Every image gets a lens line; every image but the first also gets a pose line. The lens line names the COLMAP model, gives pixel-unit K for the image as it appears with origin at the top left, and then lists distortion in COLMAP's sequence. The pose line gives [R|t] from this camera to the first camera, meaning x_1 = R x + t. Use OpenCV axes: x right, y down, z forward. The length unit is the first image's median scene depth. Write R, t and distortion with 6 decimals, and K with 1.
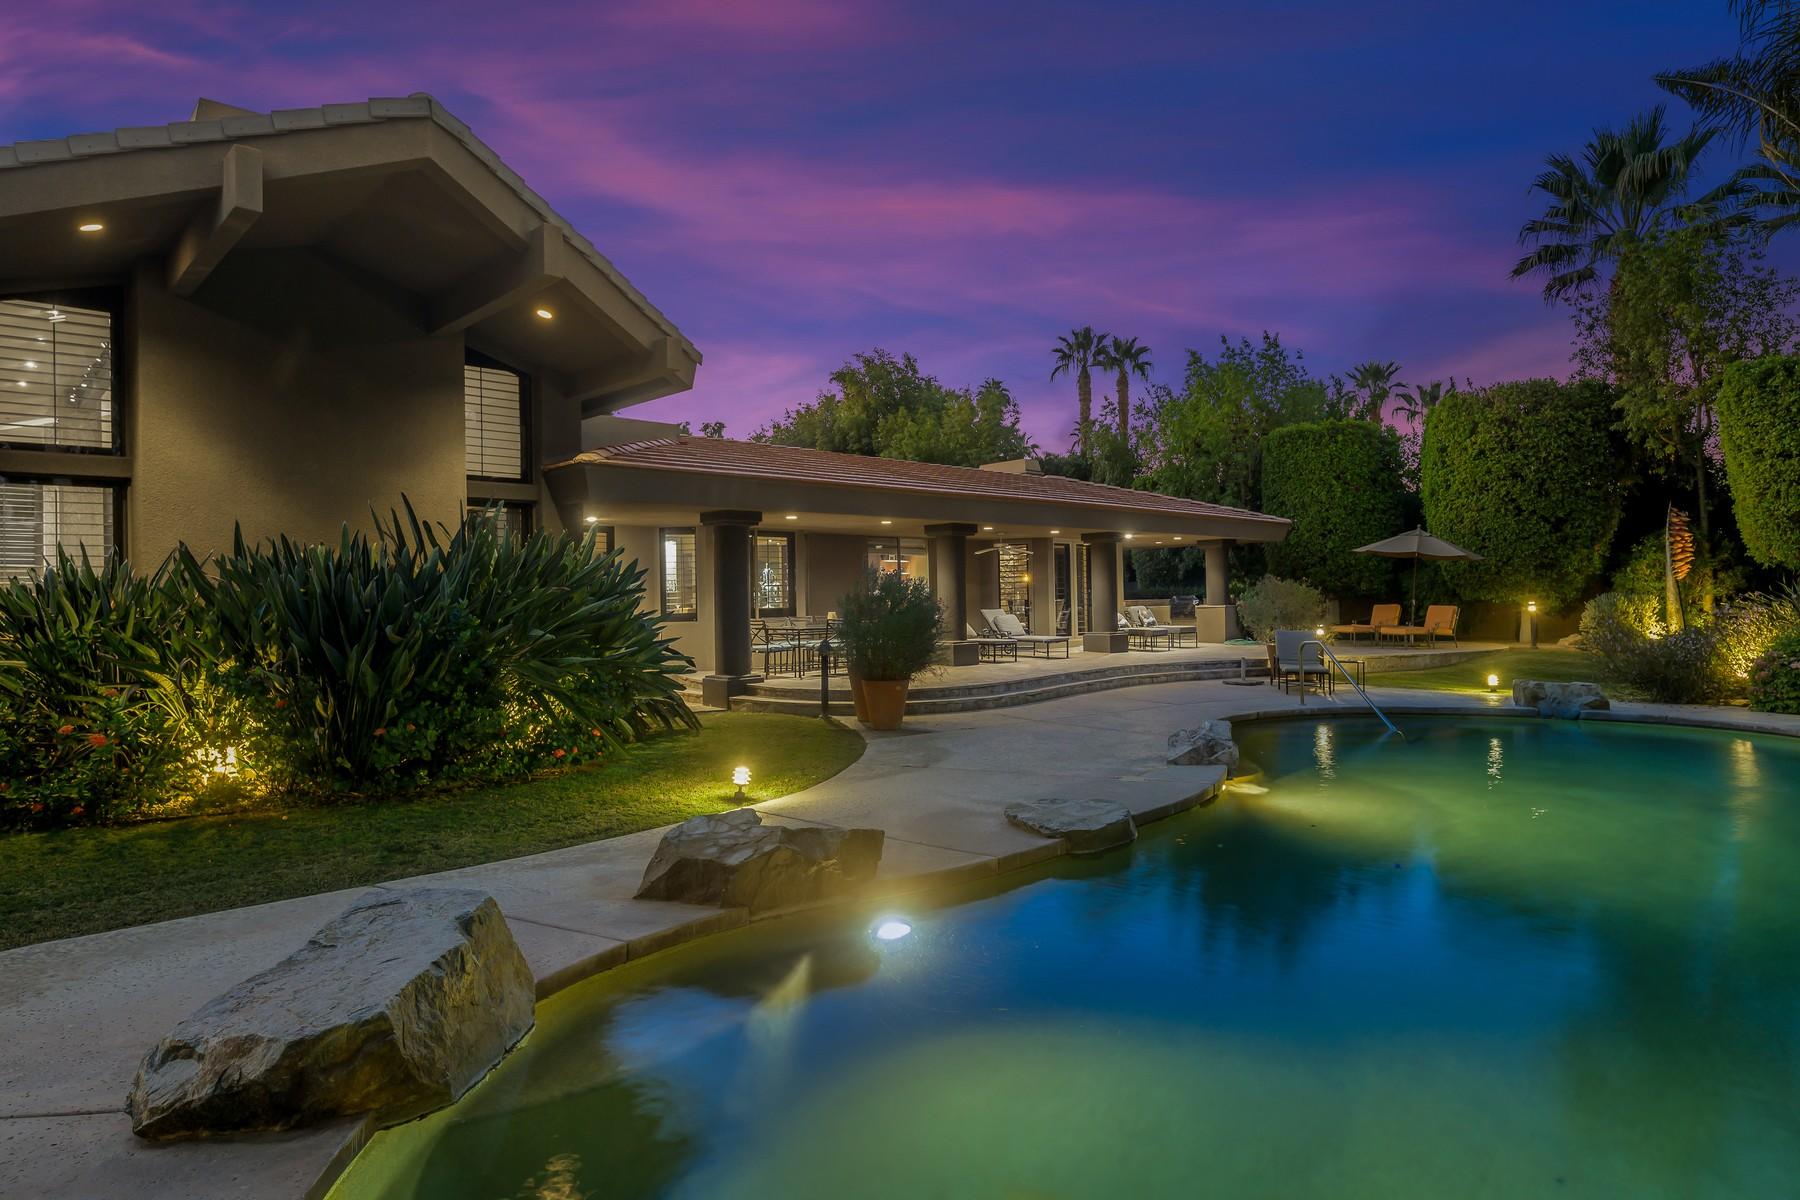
lens RADIAL K [[992.5, 0, 890.9], [0, 992.5, 587.3], [0, 0, 1]] dist [0.003682, -0.003196]
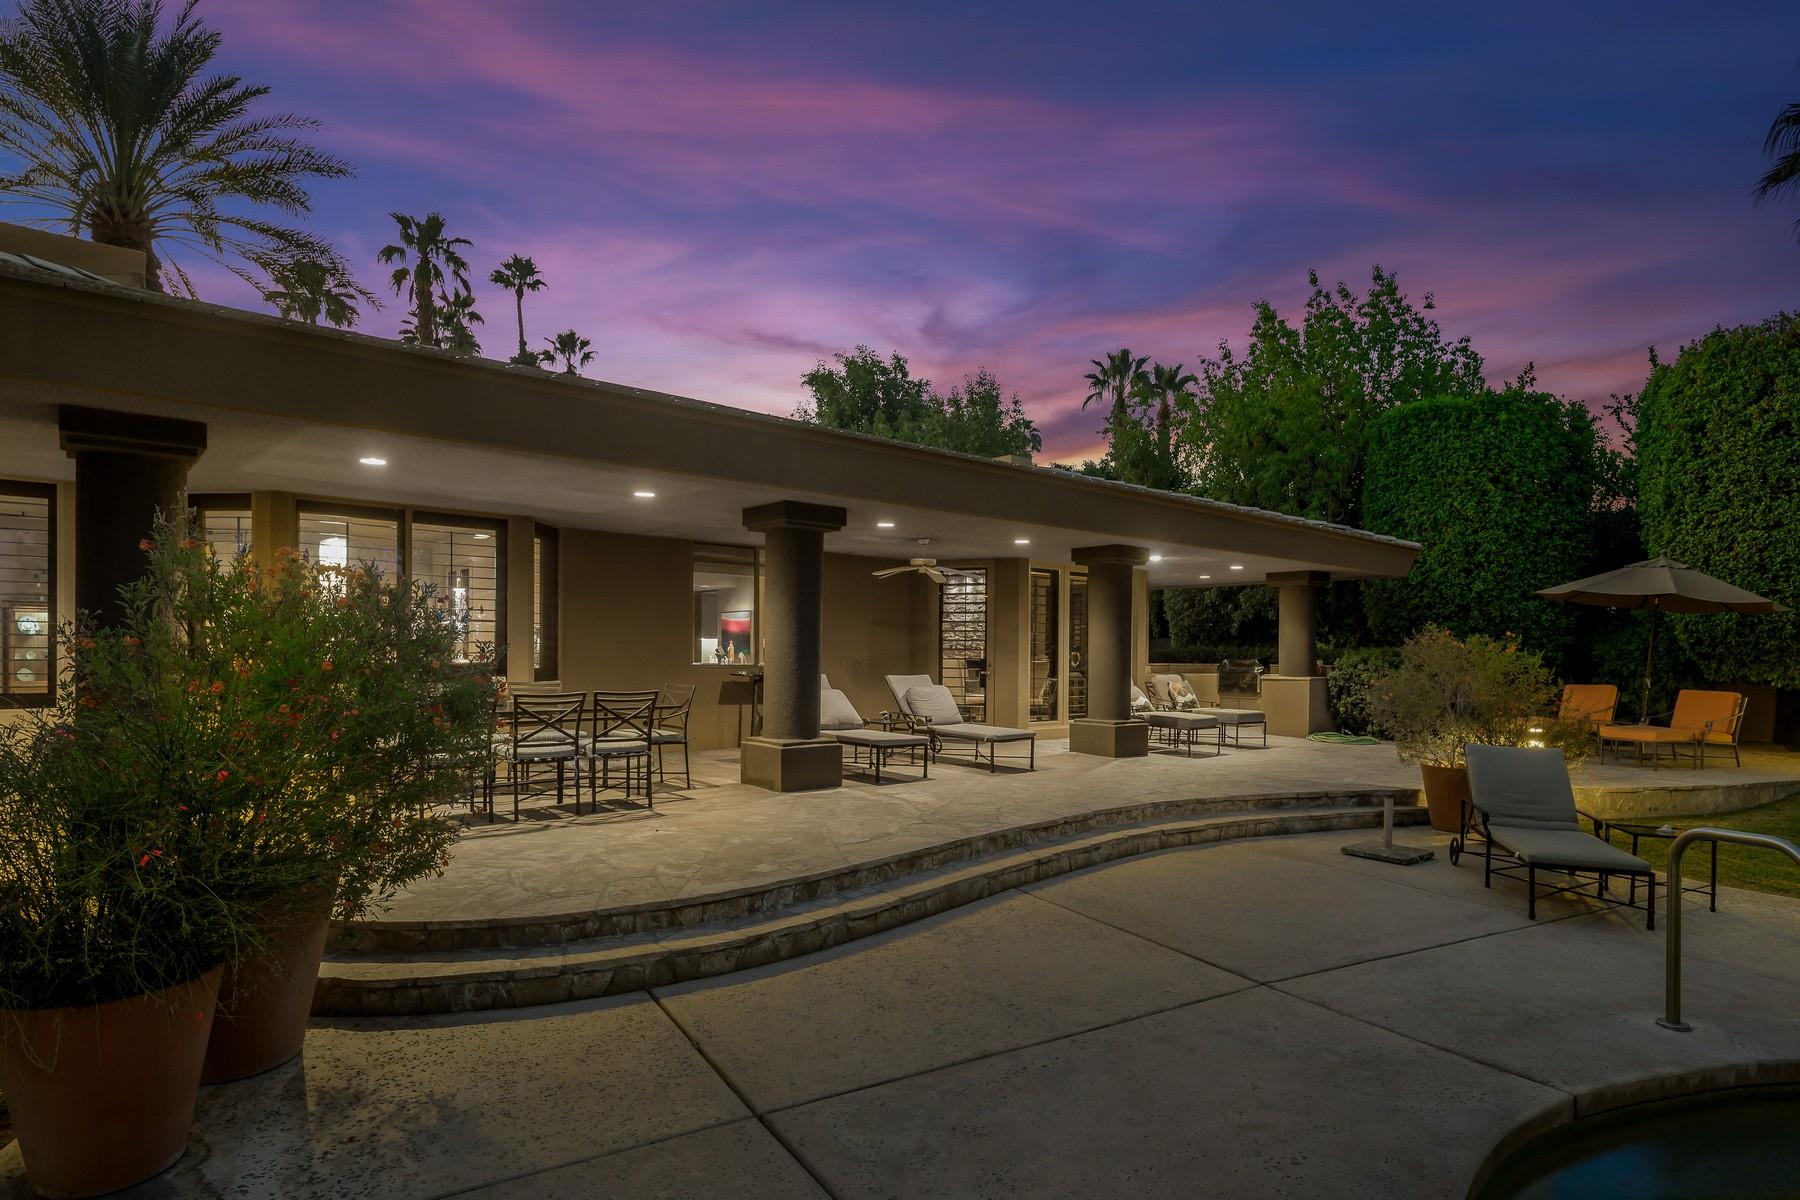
lens RADIAL K [[968.8, 0, 878.5], [0, 968.8, 661.3], [0, 0, 1]] dist [0.000208, -0.000953]
pose [[0.998231, 0.028812, -0.052016, 0.098910], [-0.027635, 0.999349, 0.023206, 0.001515], [0.052651, -0.021728, 0.998377, 0.384266]]
